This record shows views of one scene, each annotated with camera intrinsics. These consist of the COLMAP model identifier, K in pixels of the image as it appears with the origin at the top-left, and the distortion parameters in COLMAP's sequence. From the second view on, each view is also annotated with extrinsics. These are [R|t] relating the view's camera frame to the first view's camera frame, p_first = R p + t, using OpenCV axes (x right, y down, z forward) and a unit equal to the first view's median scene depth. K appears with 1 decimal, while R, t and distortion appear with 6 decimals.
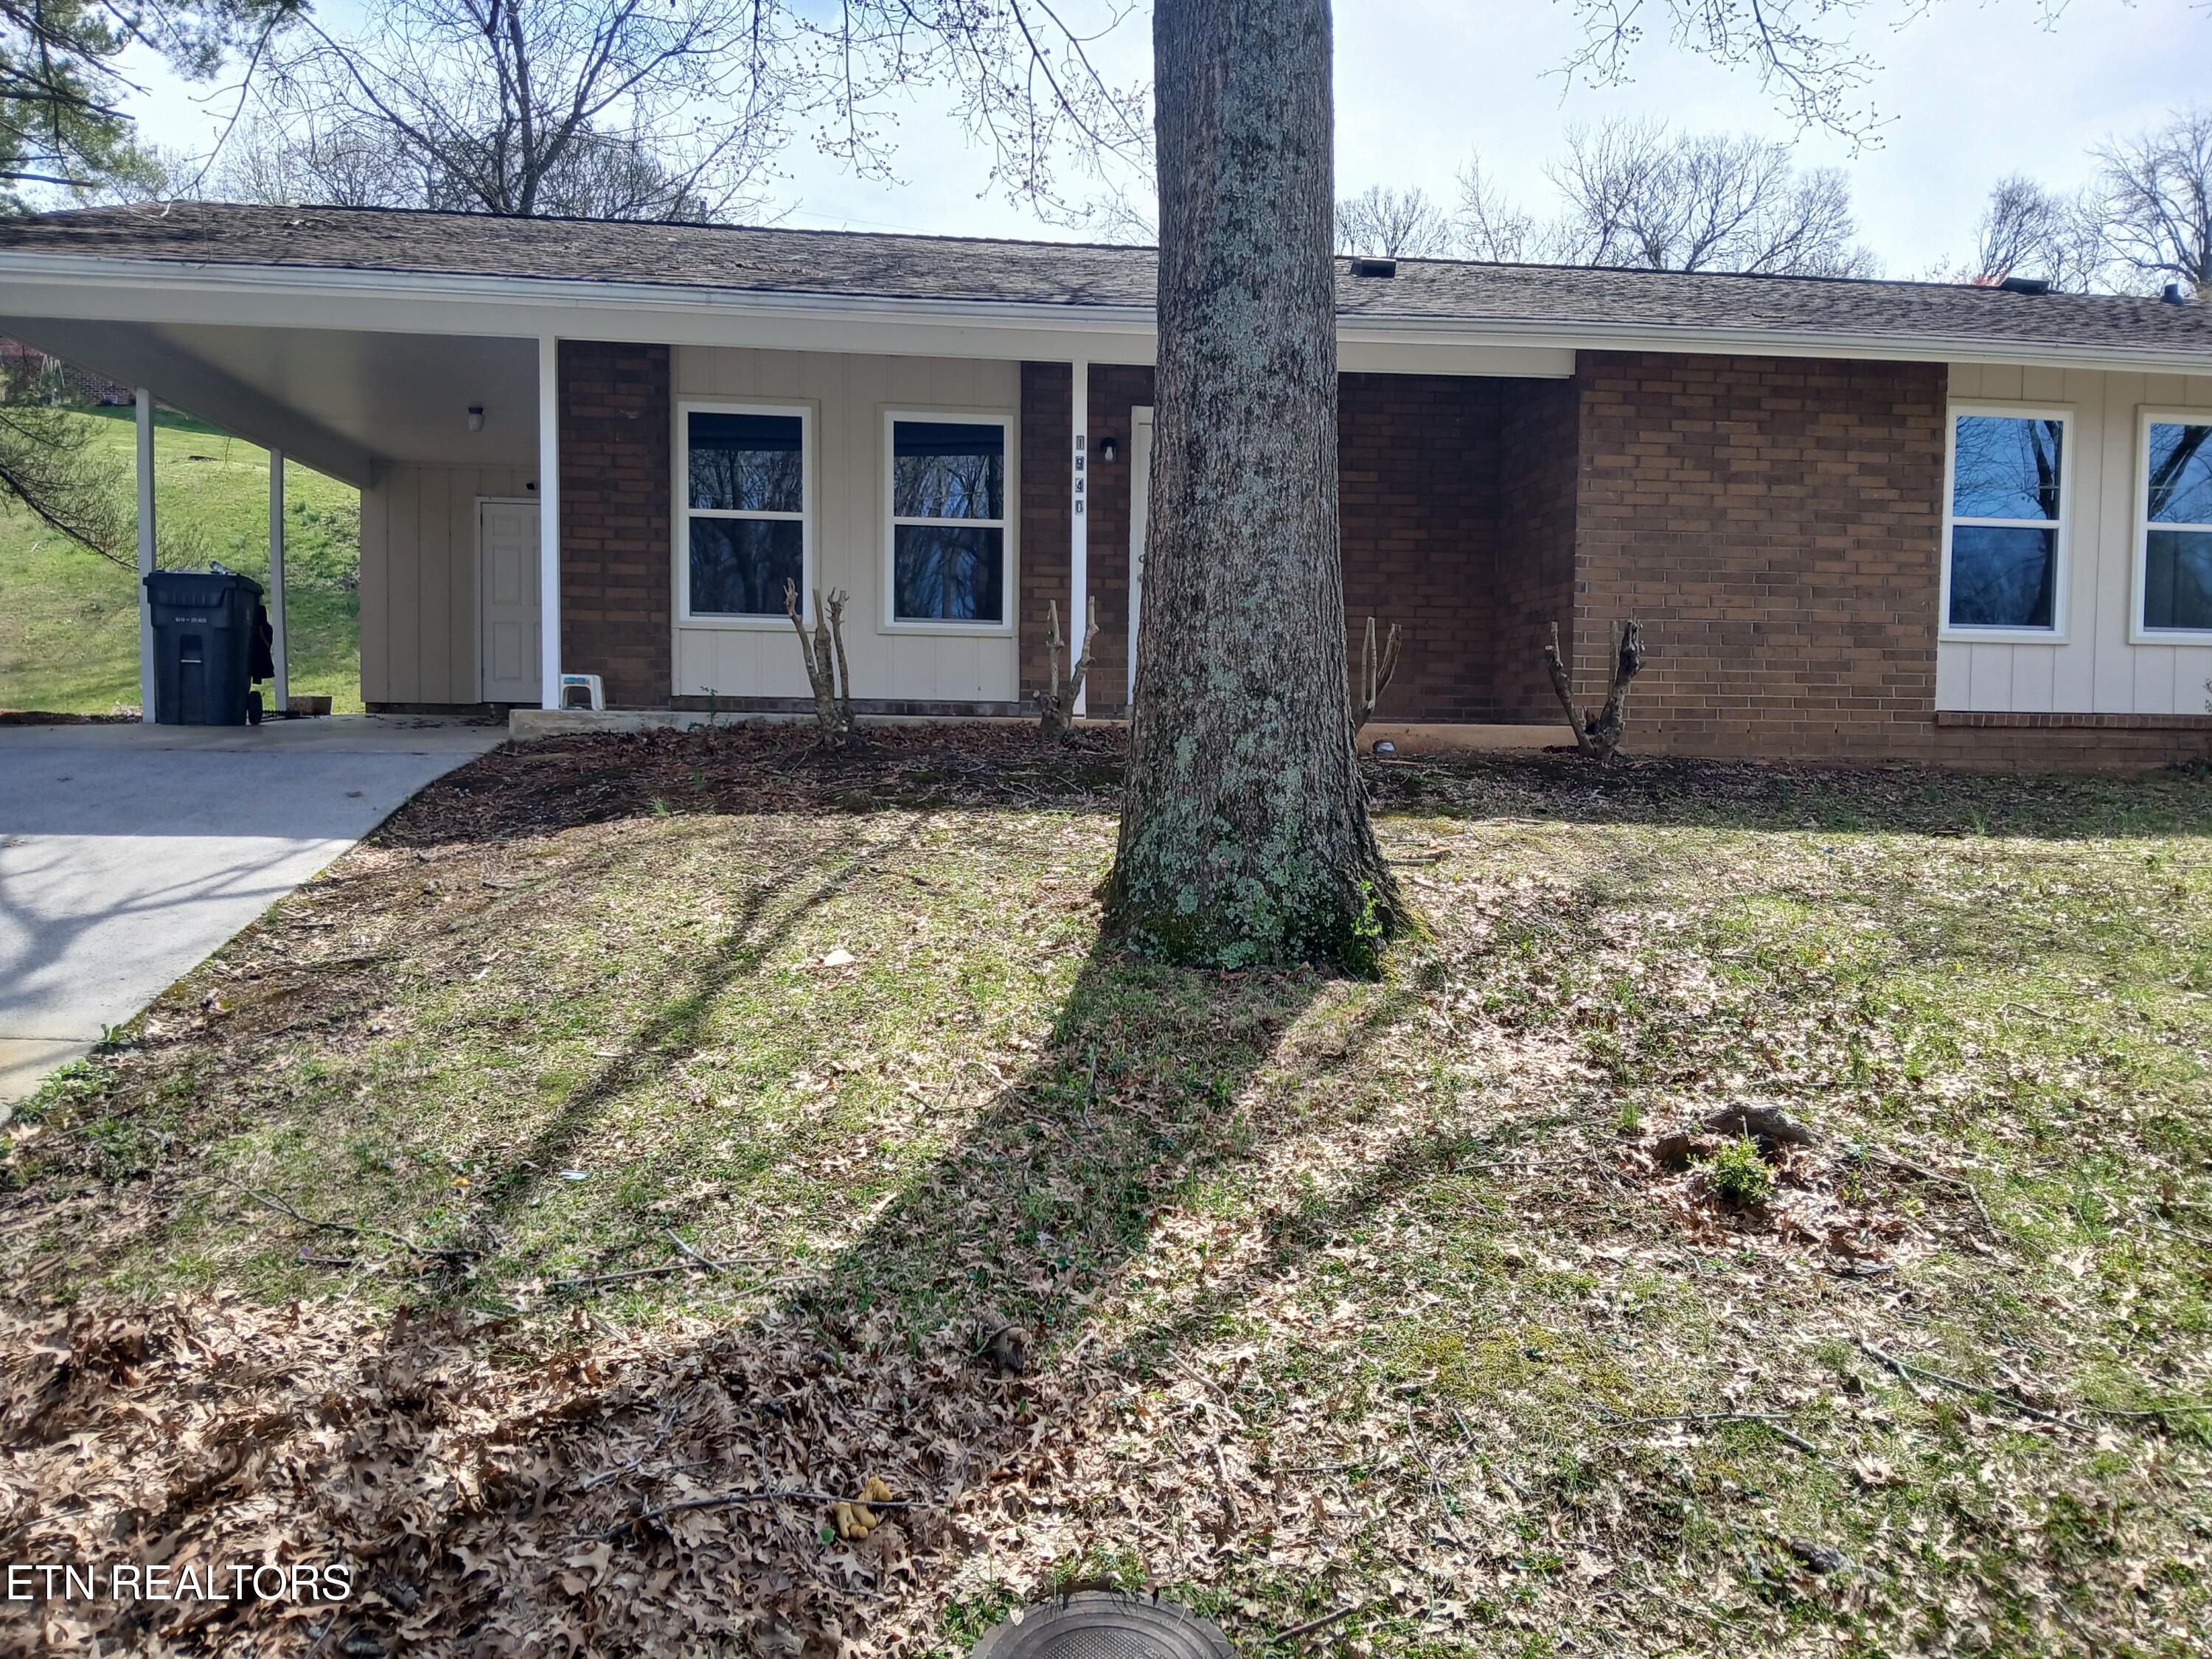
lens RADIAL K [[1771.5, 0, 1098.0], [0, 1771.5, 835.3], [0, 0, 1]] dist [0.035706, -0.074286]
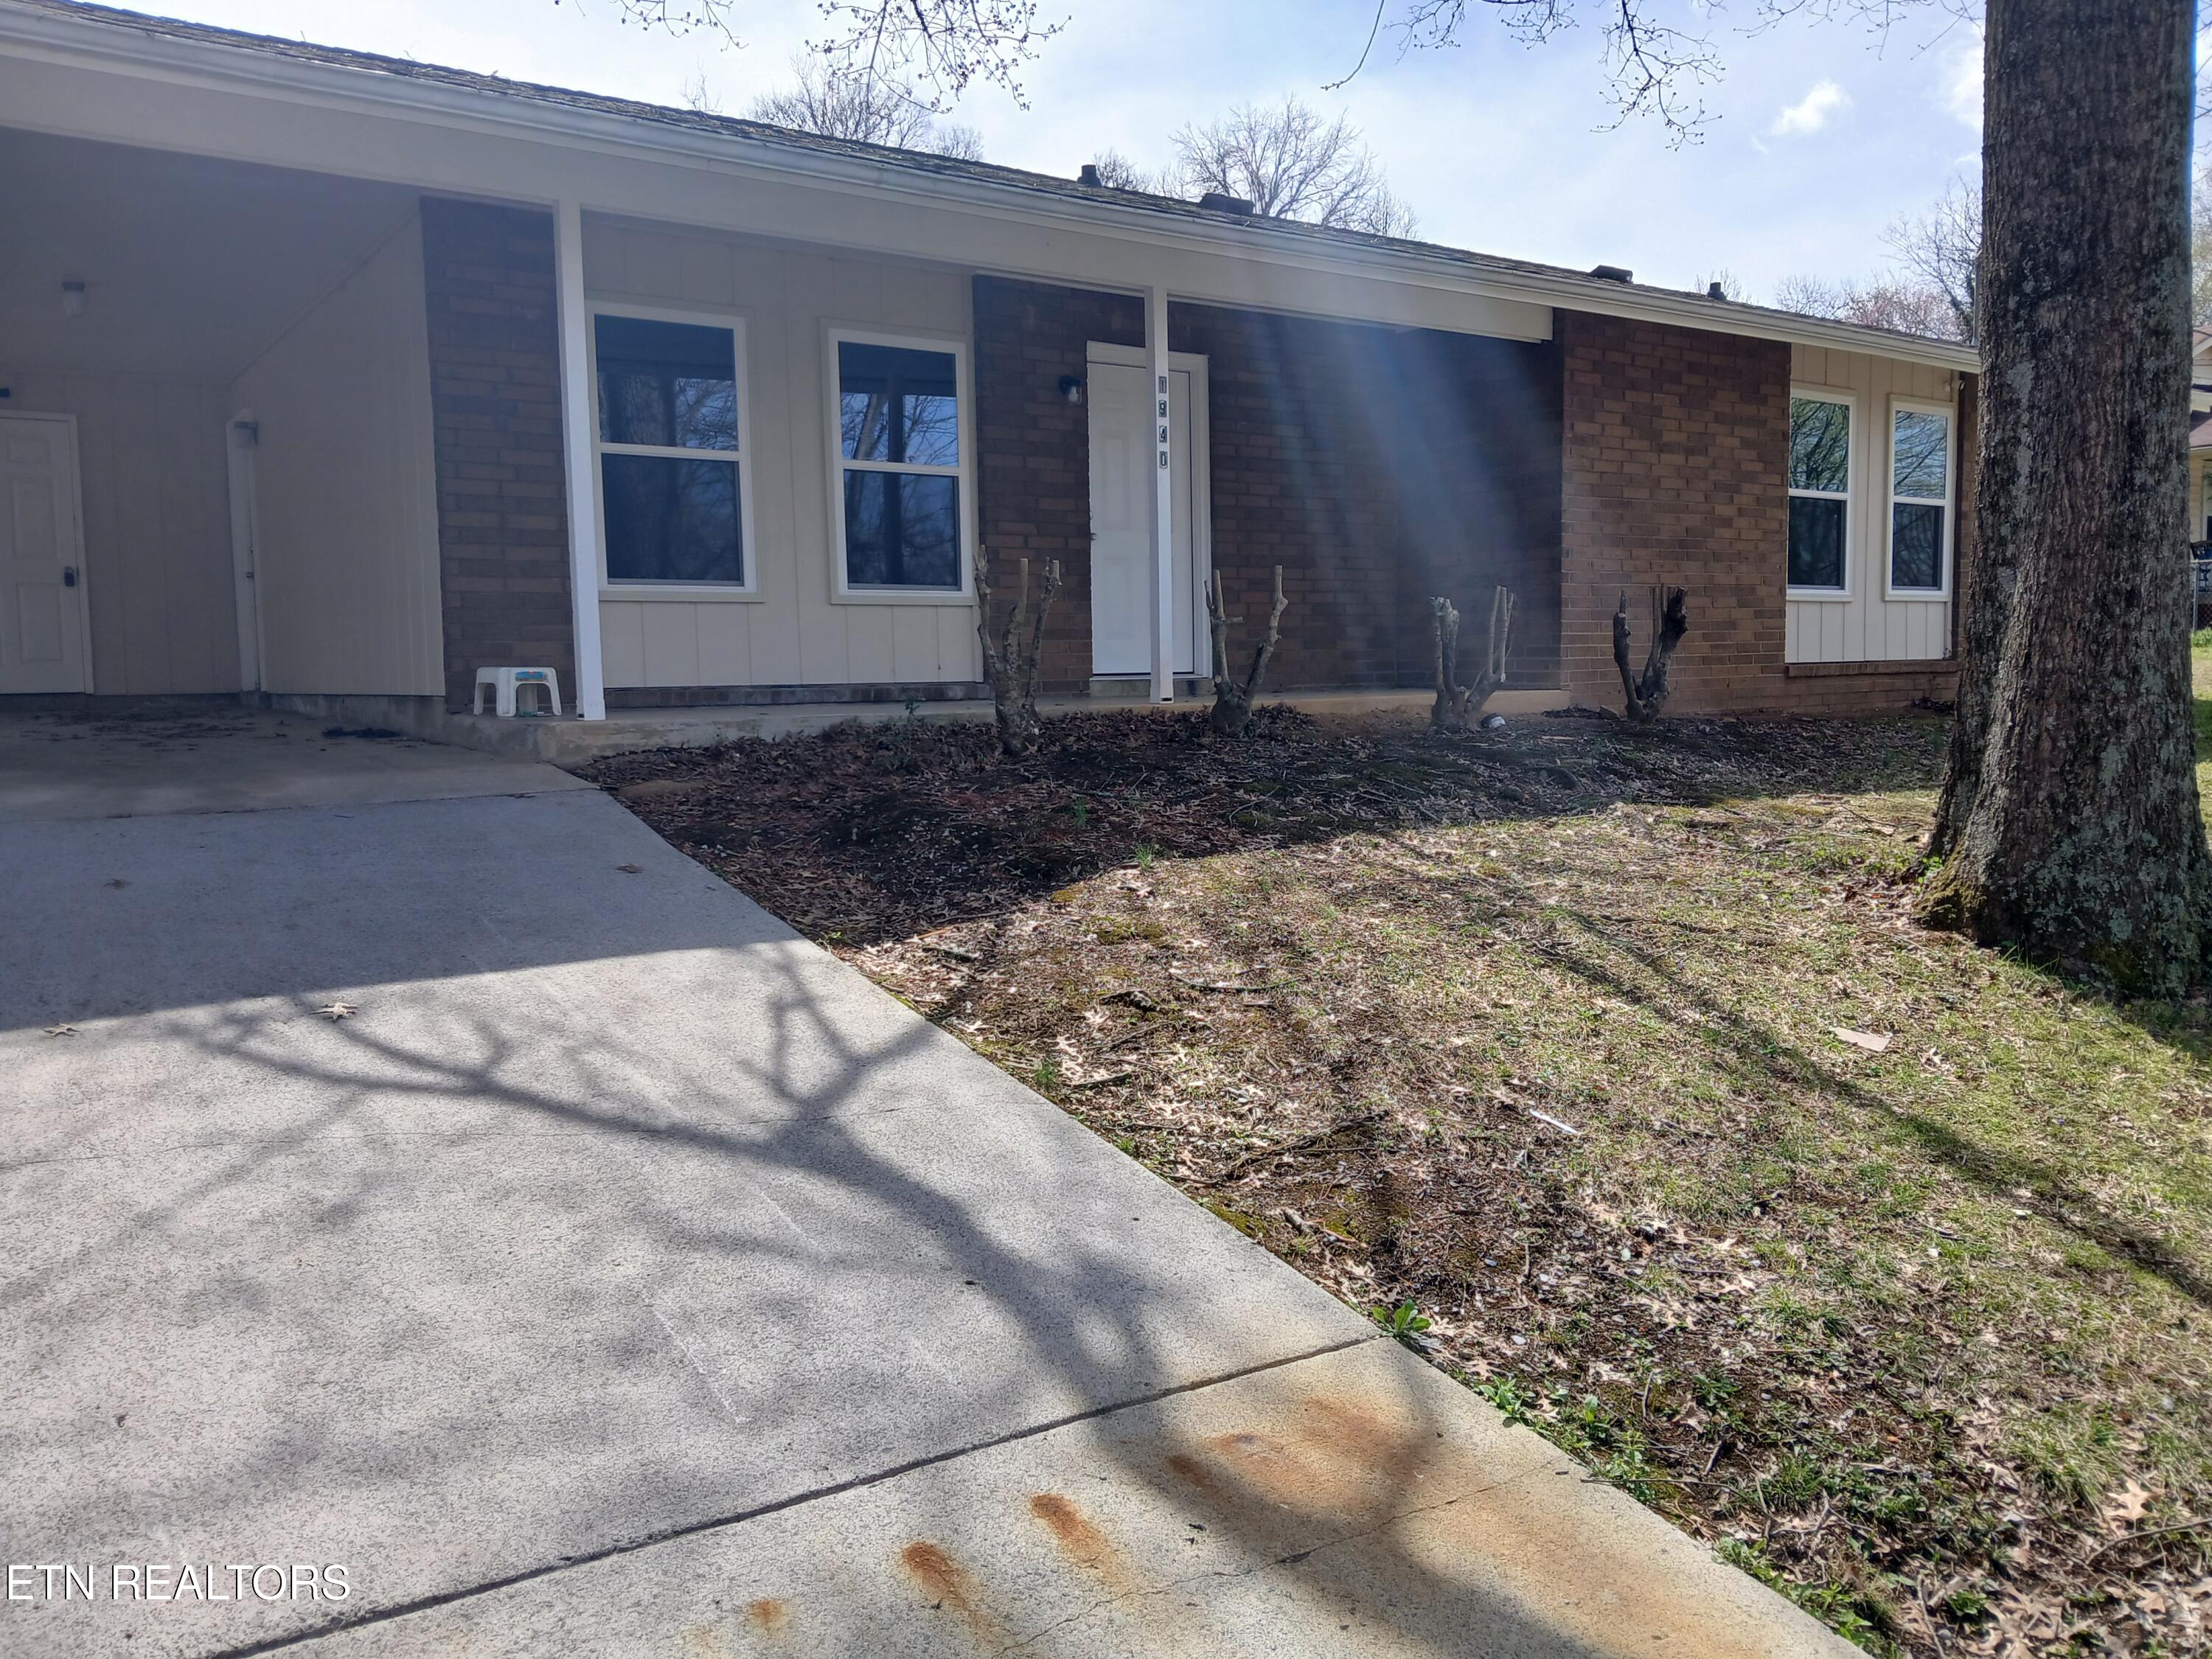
lens RADIAL K [[1771.5, 0, 1113.0], [0, 1771.5, 817.8], [0, 0, 1]] dist [0.035706, -0.074286]
pose [[0.869010, -0.071035, 0.489669, -0.450274], [0.057464, 0.997433, 0.042716, -0.046505], [-0.491446, -0.008983, 0.870861, 0.242954]]
